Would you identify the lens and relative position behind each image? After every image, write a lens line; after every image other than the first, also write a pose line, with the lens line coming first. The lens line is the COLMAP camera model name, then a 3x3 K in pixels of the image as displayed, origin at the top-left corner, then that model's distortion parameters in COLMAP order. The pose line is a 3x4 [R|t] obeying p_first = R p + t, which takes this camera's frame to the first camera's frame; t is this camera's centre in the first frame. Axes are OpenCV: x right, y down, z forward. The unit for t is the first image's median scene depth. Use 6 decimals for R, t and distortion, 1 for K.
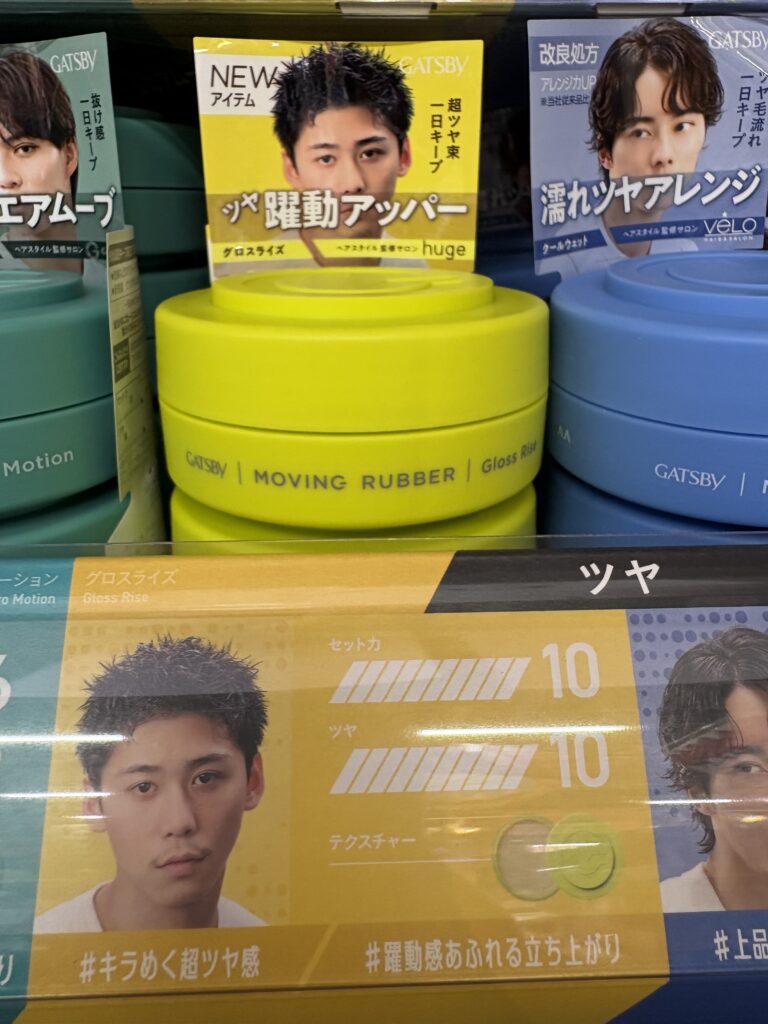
lens RADIAL K [[820.2, 0, 392.8], [0, 820.2, 444.2], [0, 0, 1]] dist [0.045530, -0.037172]
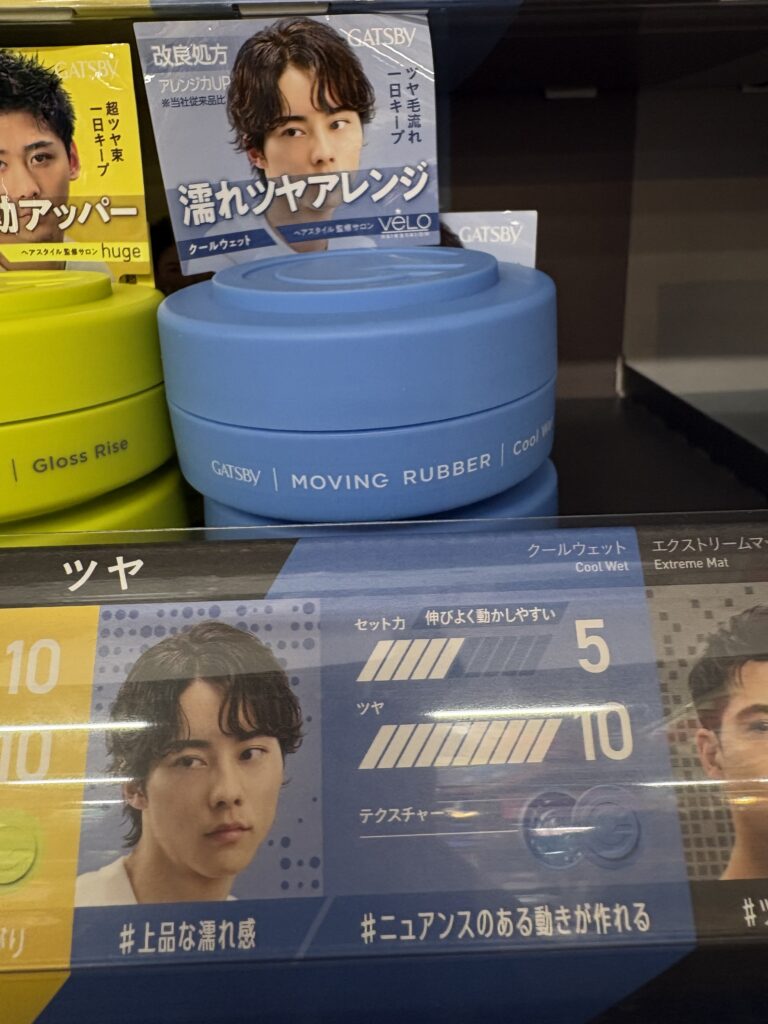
lens RADIAL K [[788.6, 0, 381.4], [0, 788.6, 449.8], [0, 0, 1]] dist [0.028476, 0.000849]
pose [[0.999317, -0.018502, -0.031987, 0.432621], [0.018916, 0.999740, 0.012704, 0.002144], [0.031743, -0.013300, 0.999408, 0.028604]]
